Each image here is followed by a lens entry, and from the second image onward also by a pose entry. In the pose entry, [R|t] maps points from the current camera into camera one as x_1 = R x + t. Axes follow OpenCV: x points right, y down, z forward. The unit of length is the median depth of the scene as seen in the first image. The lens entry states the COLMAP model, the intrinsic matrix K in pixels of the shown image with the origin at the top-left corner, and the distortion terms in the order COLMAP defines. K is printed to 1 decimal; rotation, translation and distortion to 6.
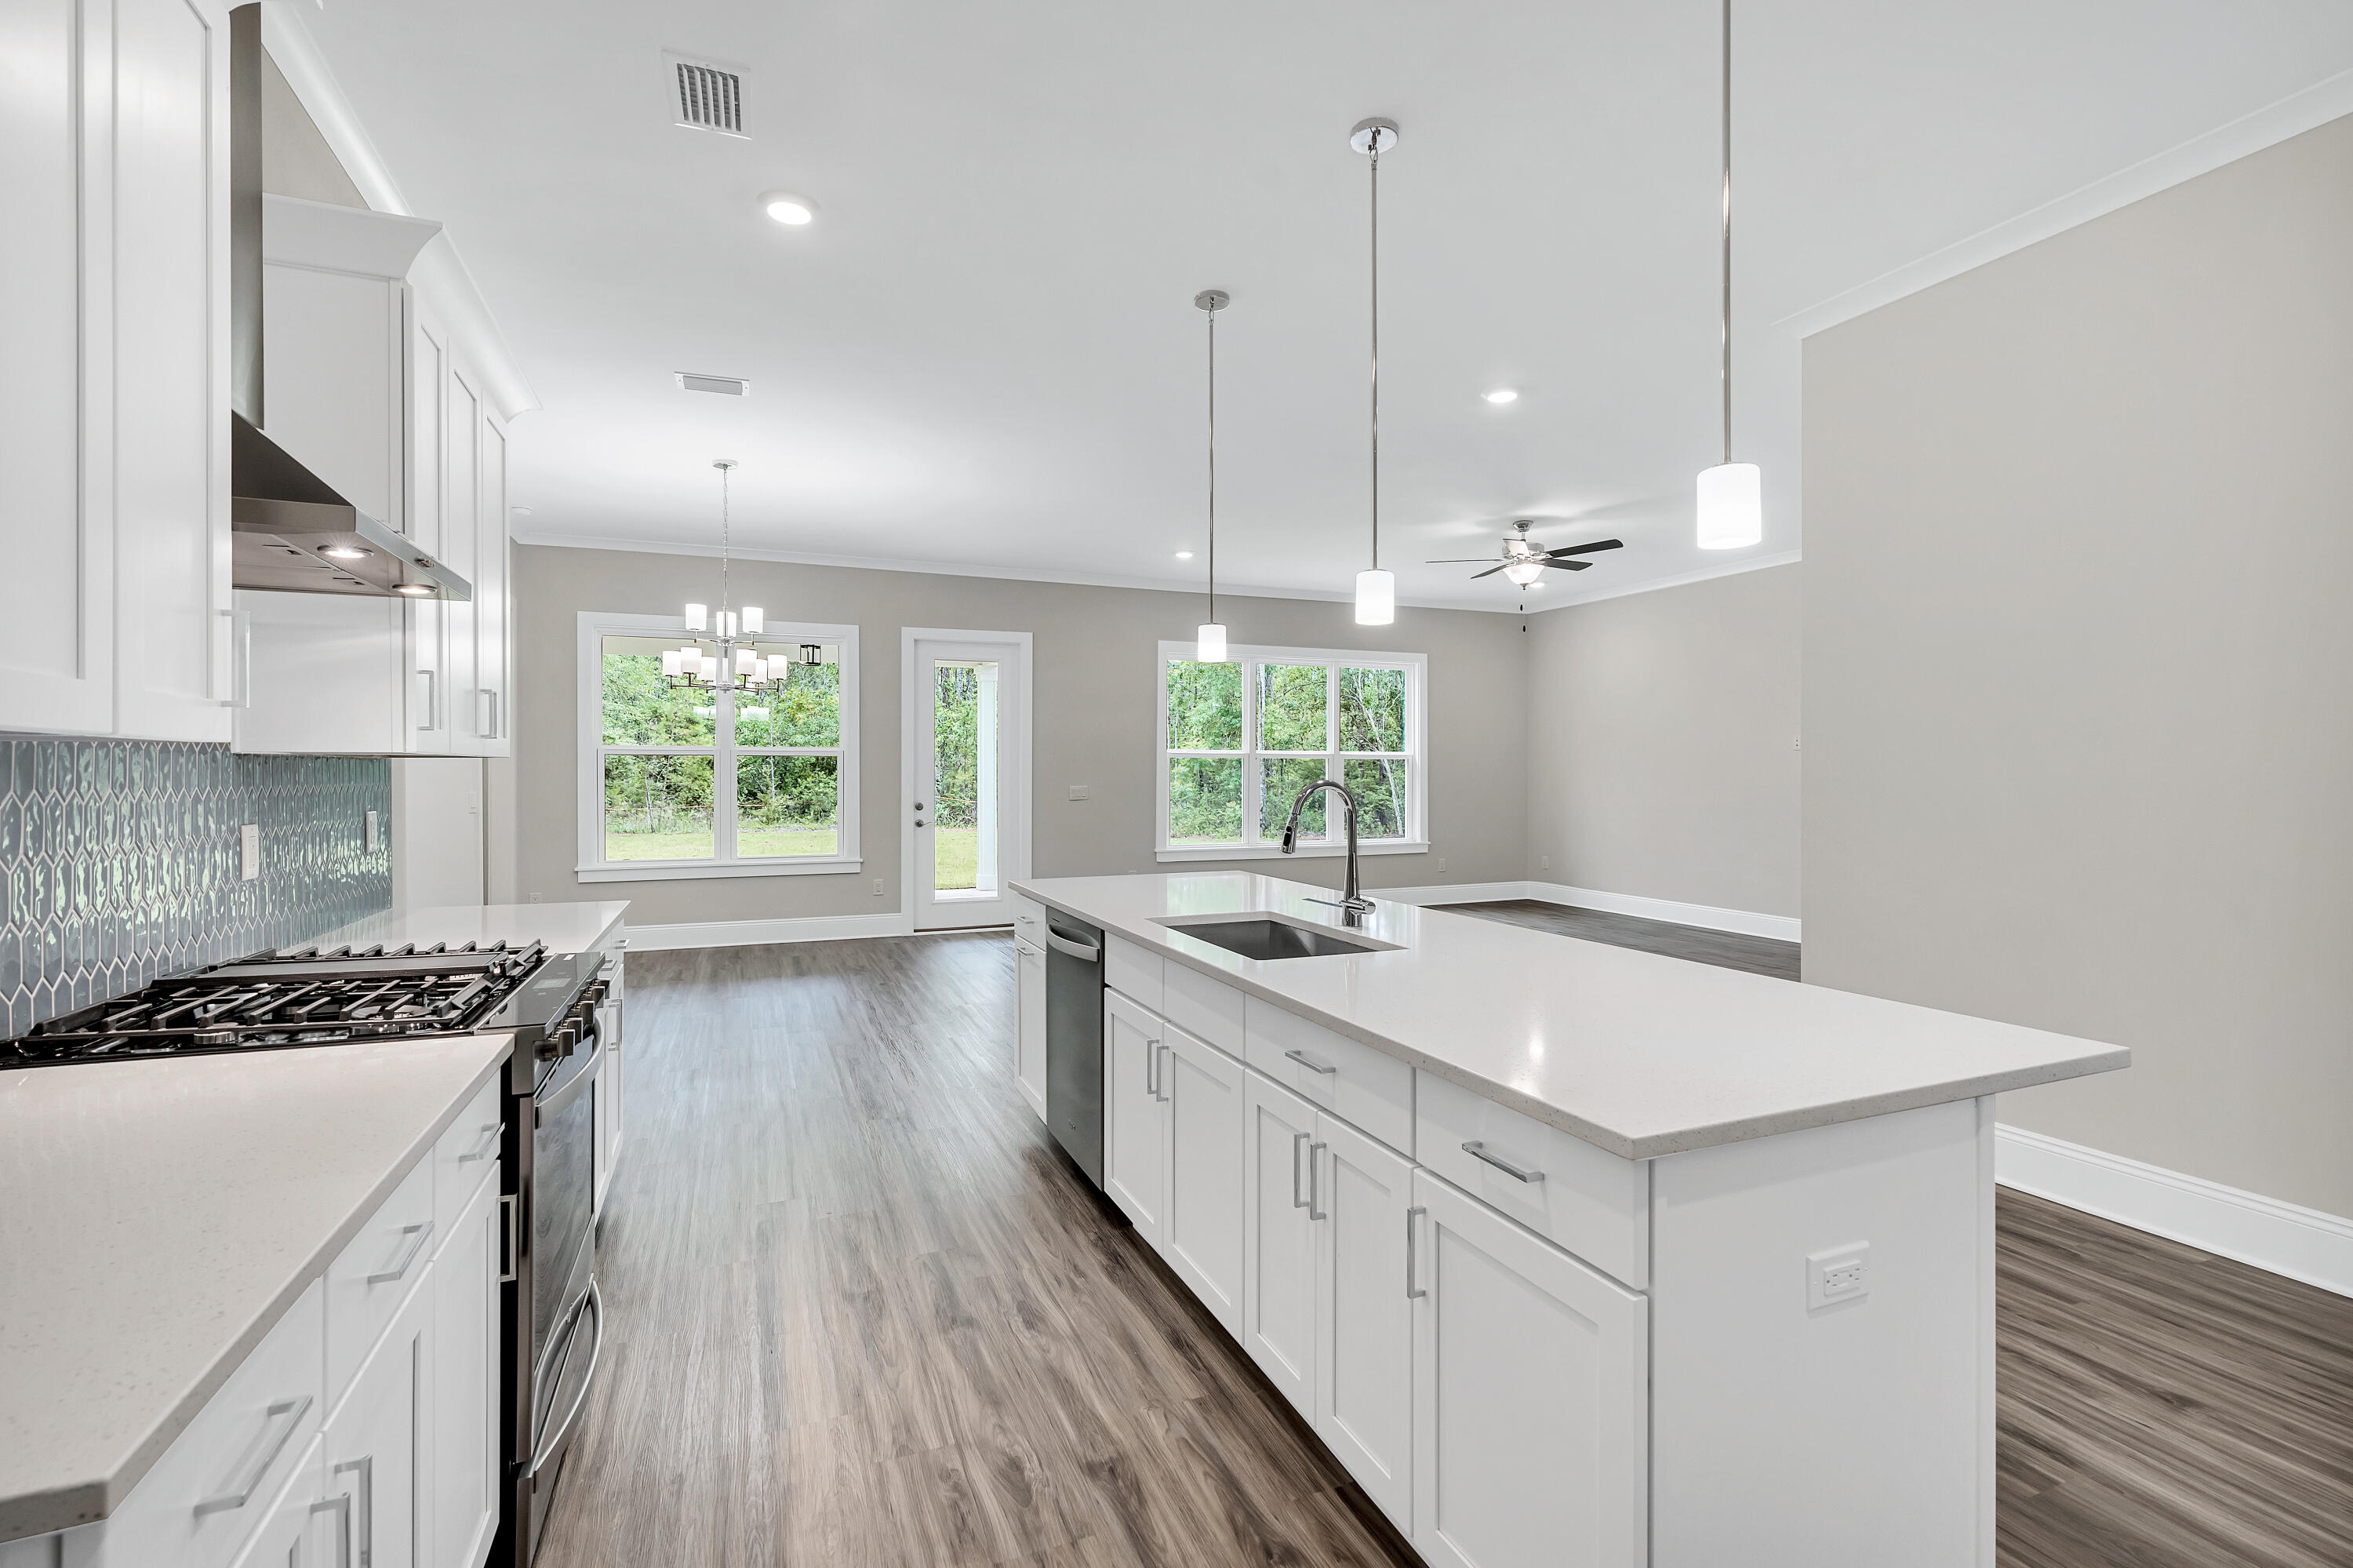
lens RADIAL K [[1060.4, 0, 1194.3], [0, 1060.4, 785.6], [0, 0, 1]] dist [0.002364, 0.000111]
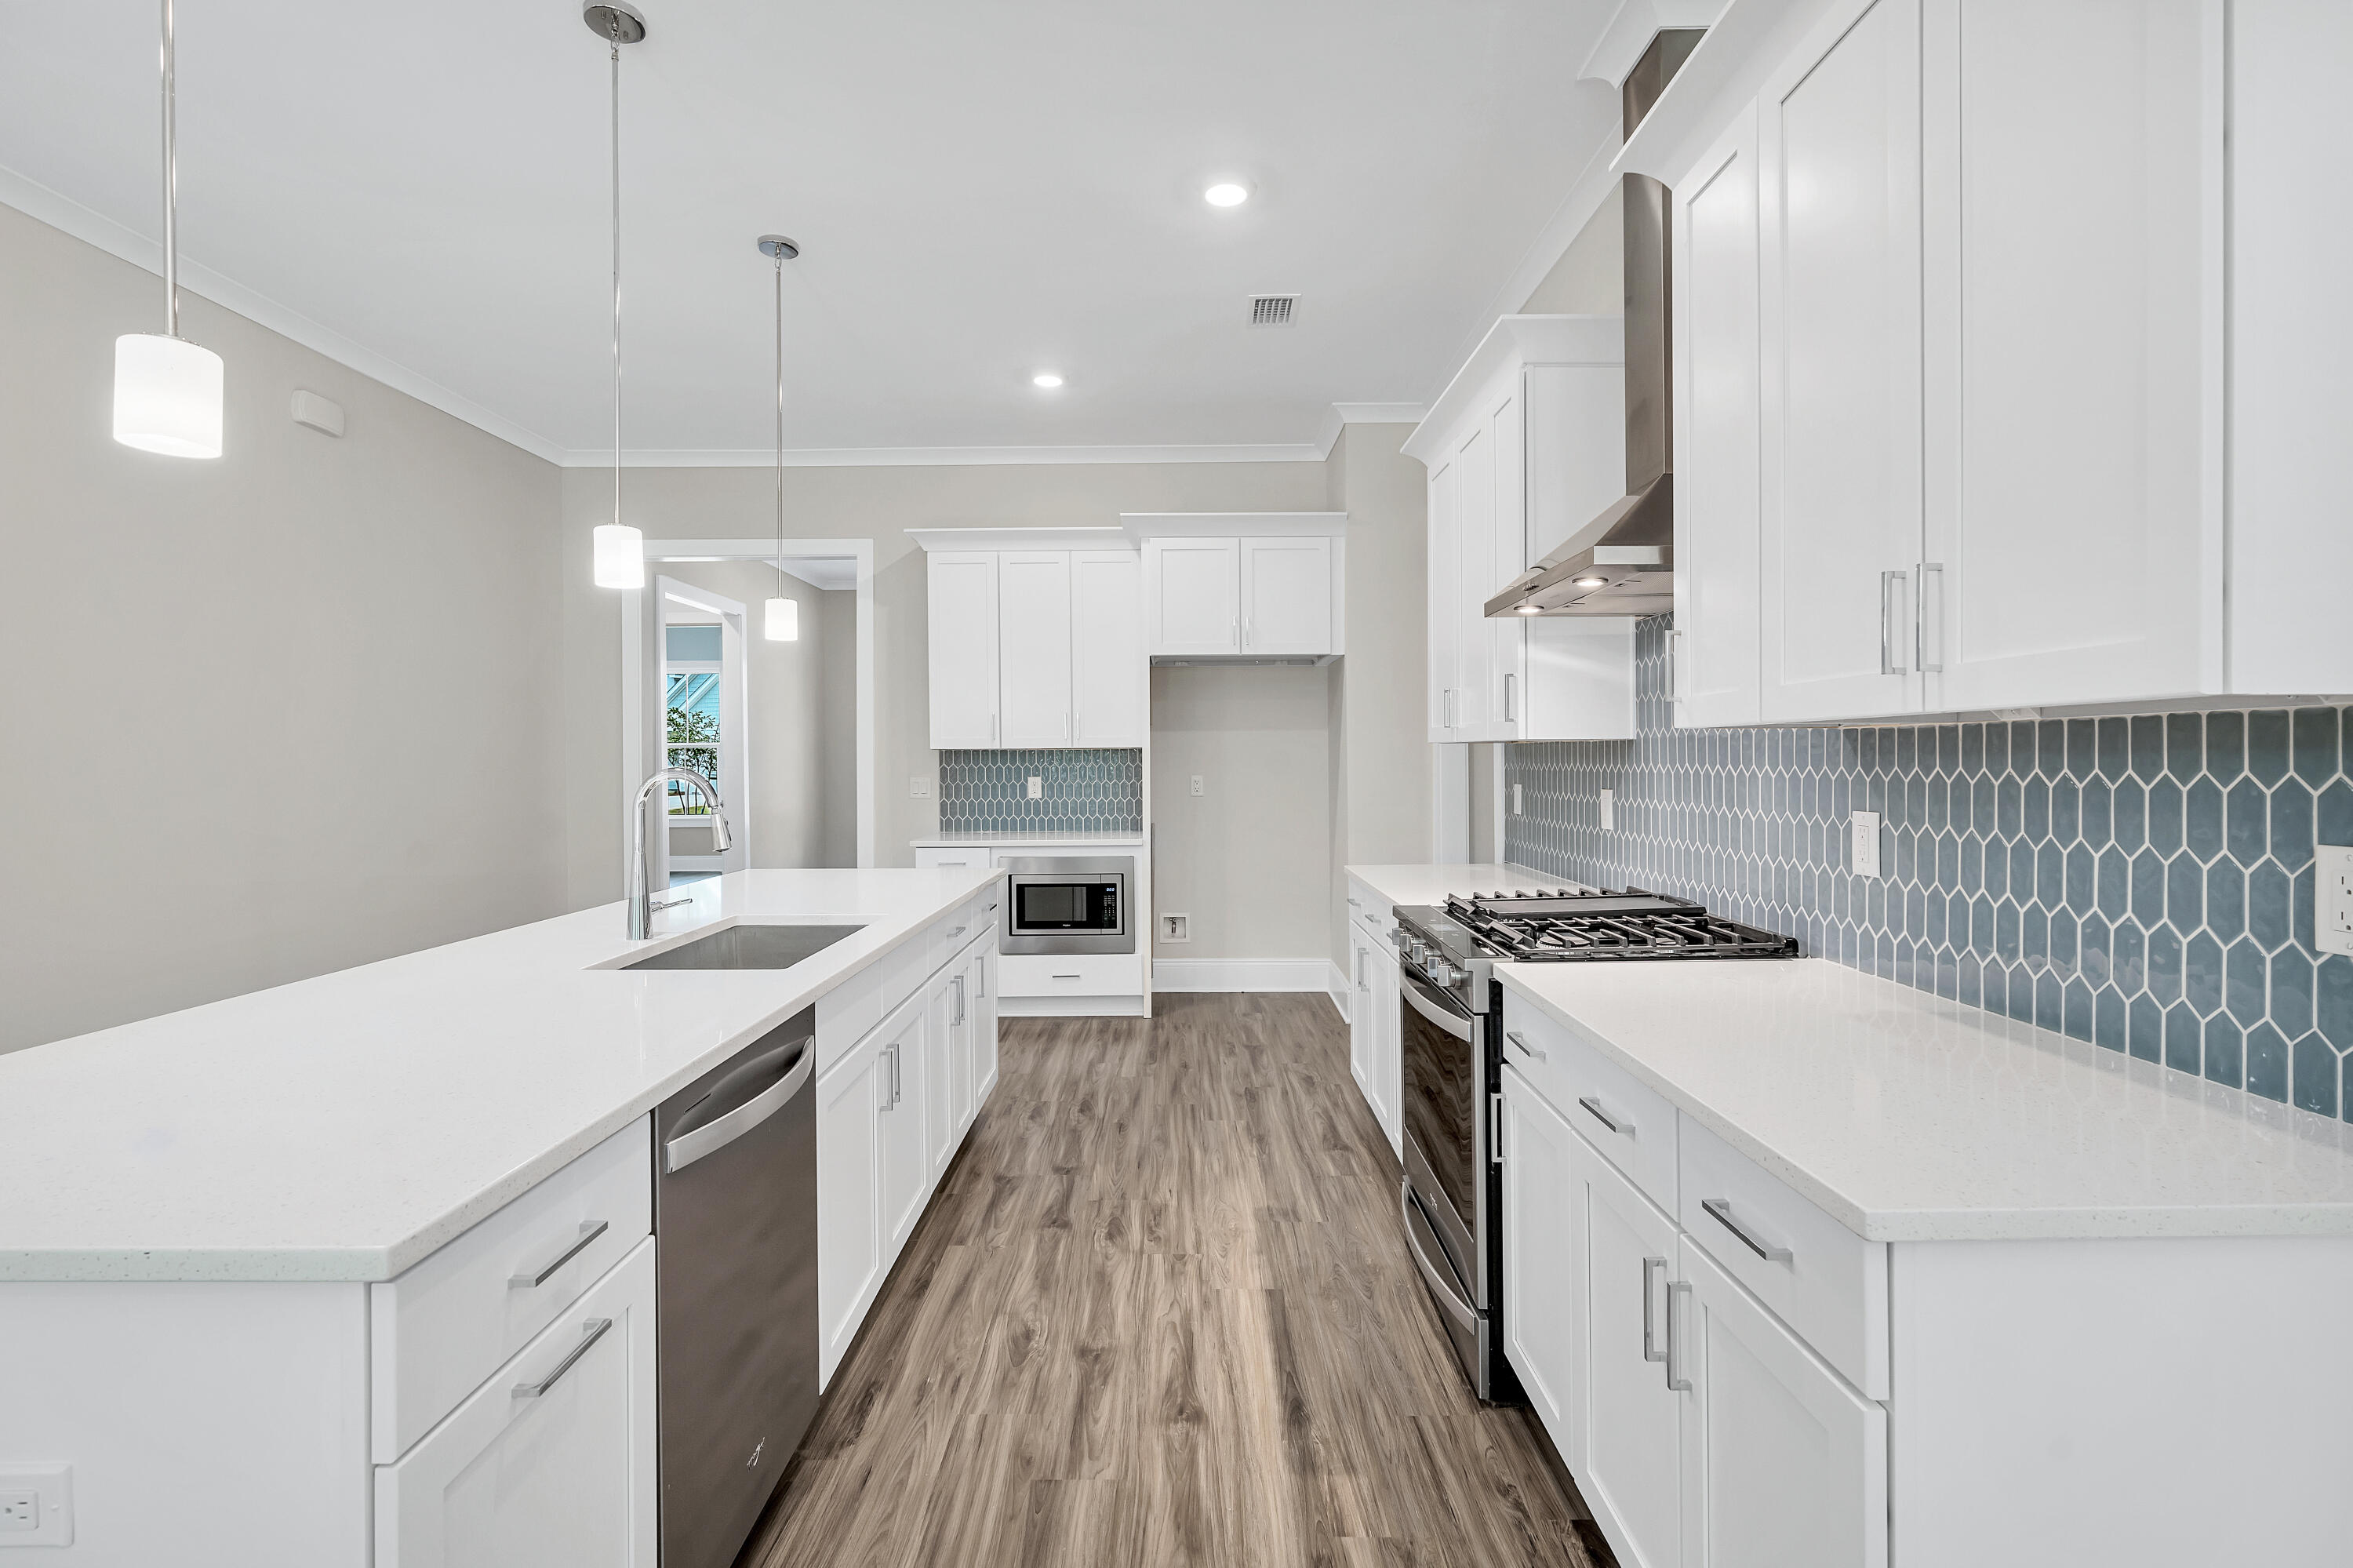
lens RADIAL K [[1066.1, 0, 1179.8], [0, 1066.1, 759.5], [0, 0, 1]] dist [-0.001377, 0.001086]
pose [[-0.920712, 0.003802, 0.390225, -0.287378], [0.008823, 0.999900, 0.011076, -0.007854], [-0.390144, 0.013641, -0.920653, 0.798688]]
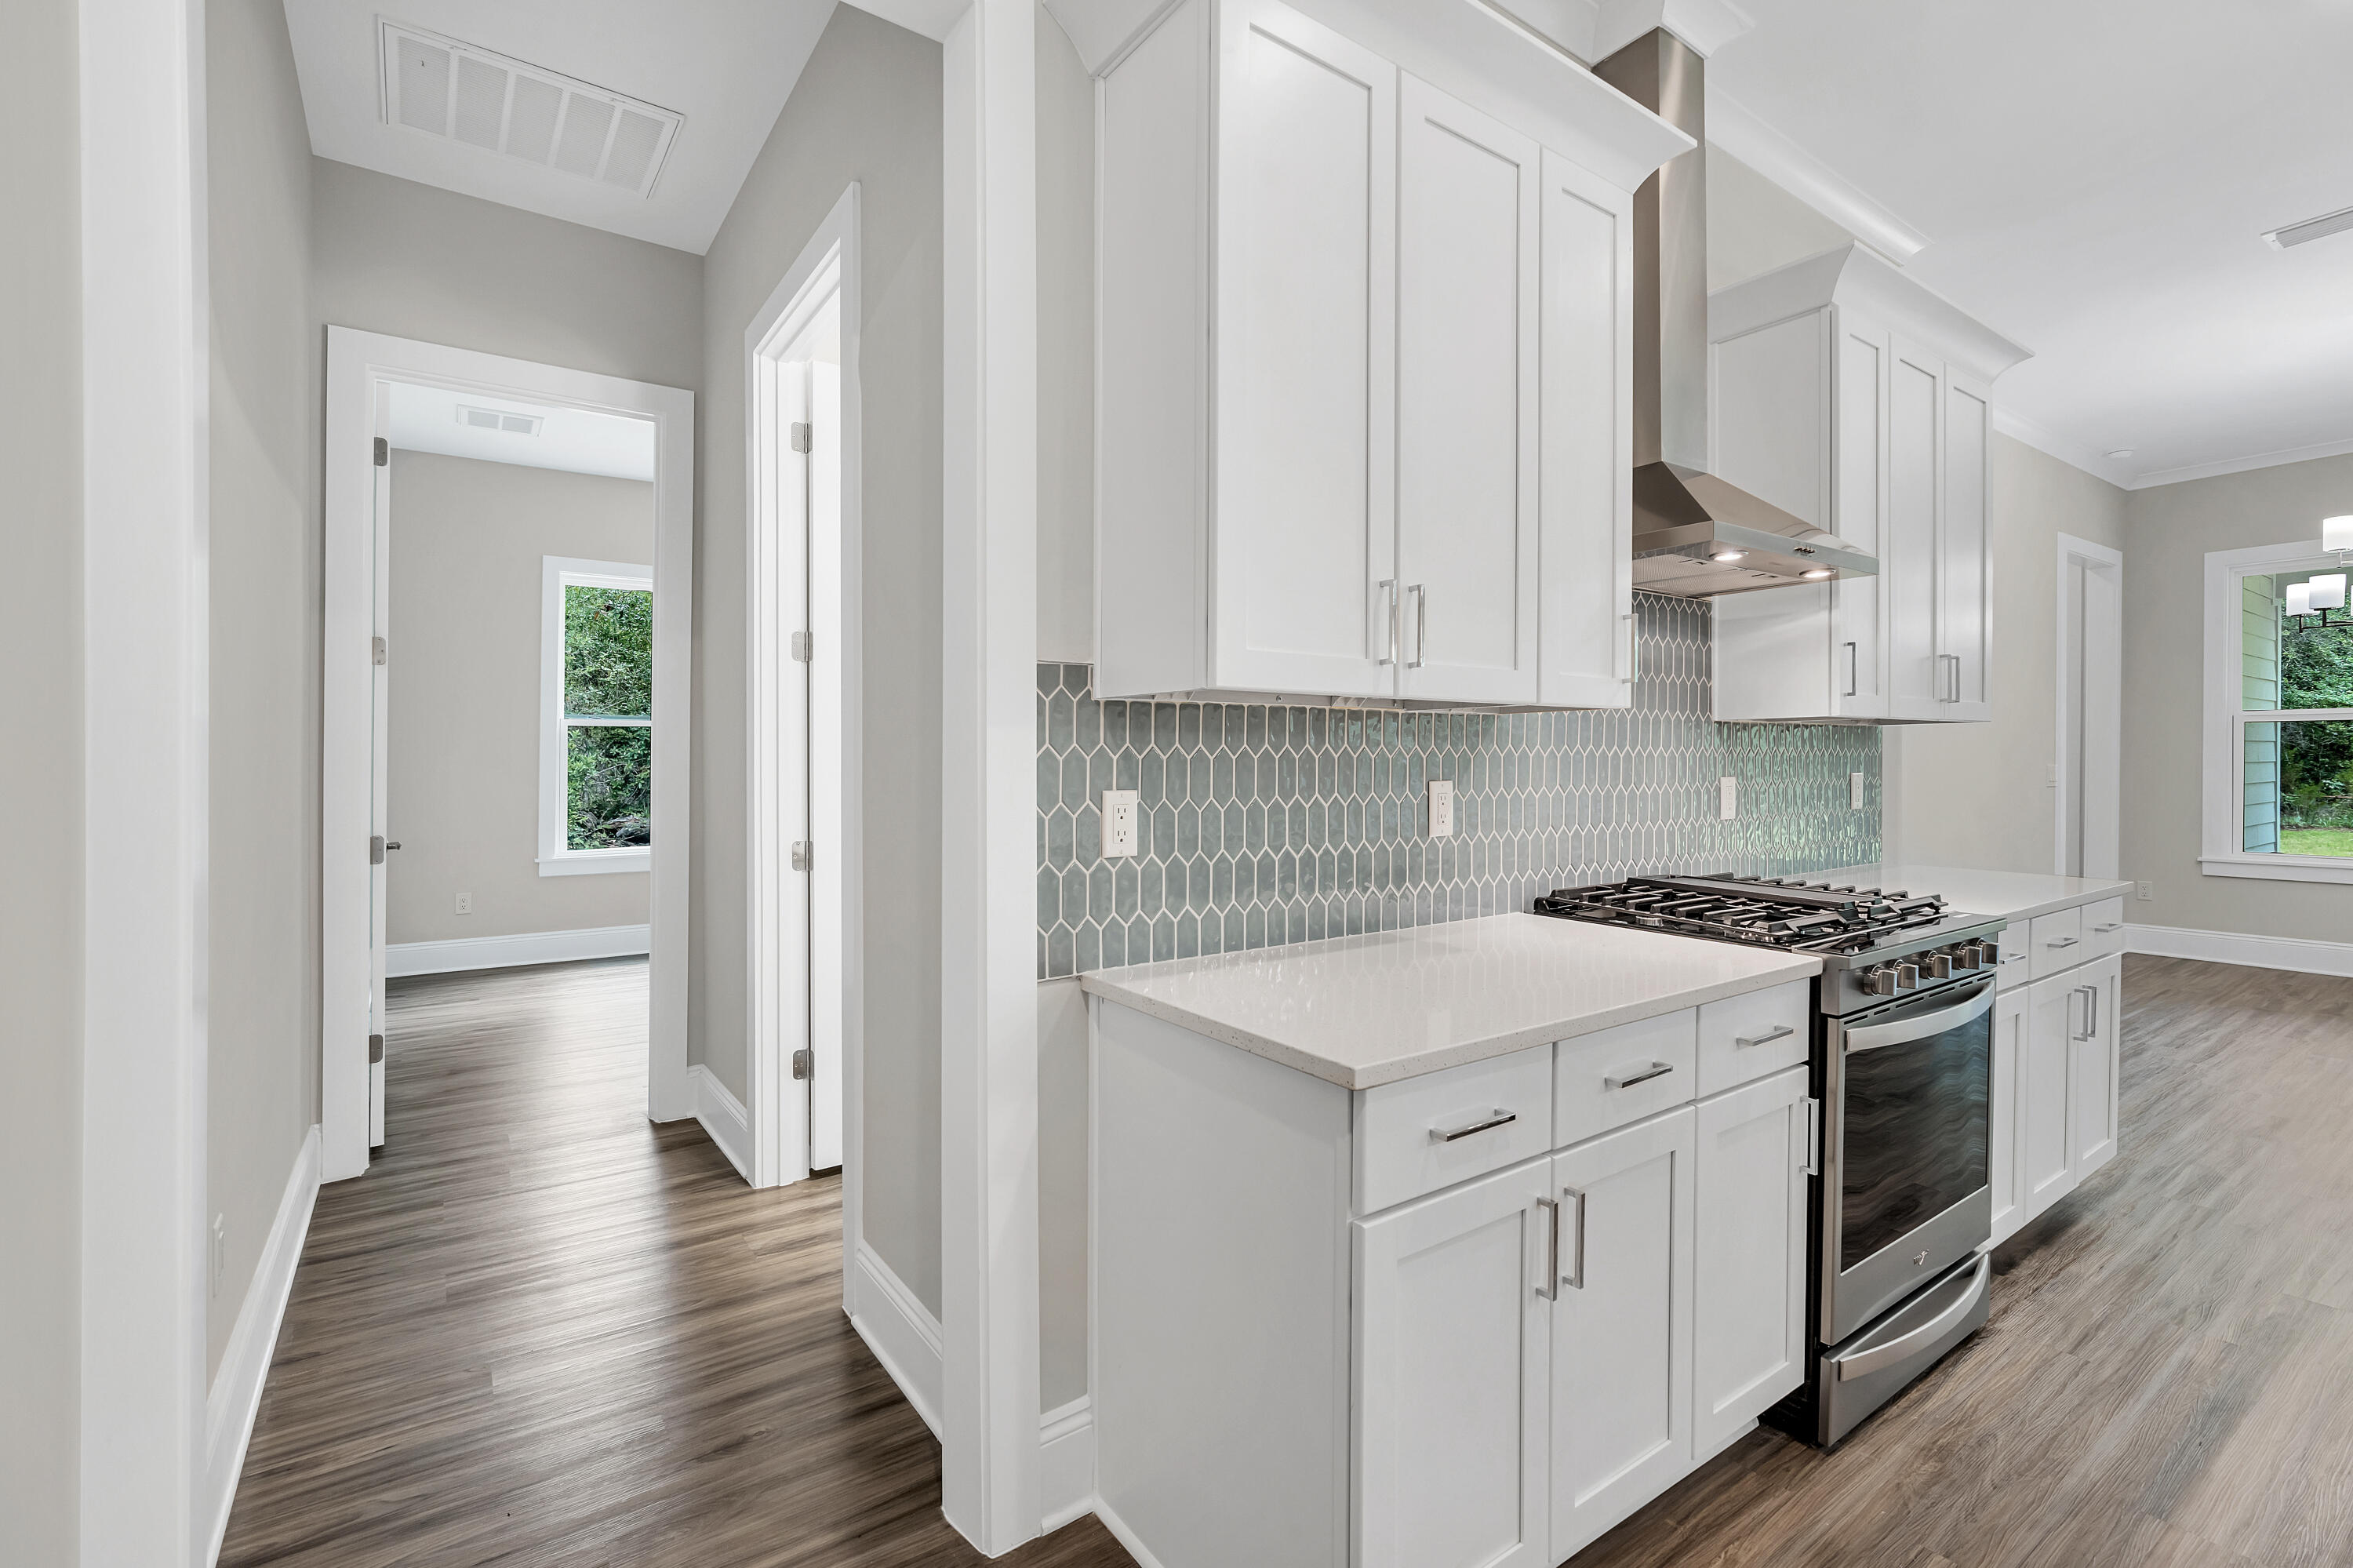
lens RADIAL K [[1066.1, 0, 1179.8], [0, 1066.1, 759.5], [0, 0, 1]] dist [-0.001377, 0.001086]
pose [[0.206133, 0.002452, -0.978521, 0.093601], [-0.007441, 0.999972, 0.000938, 0.007959], [0.978496, 0.007088, 0.206146, 0.029279]]
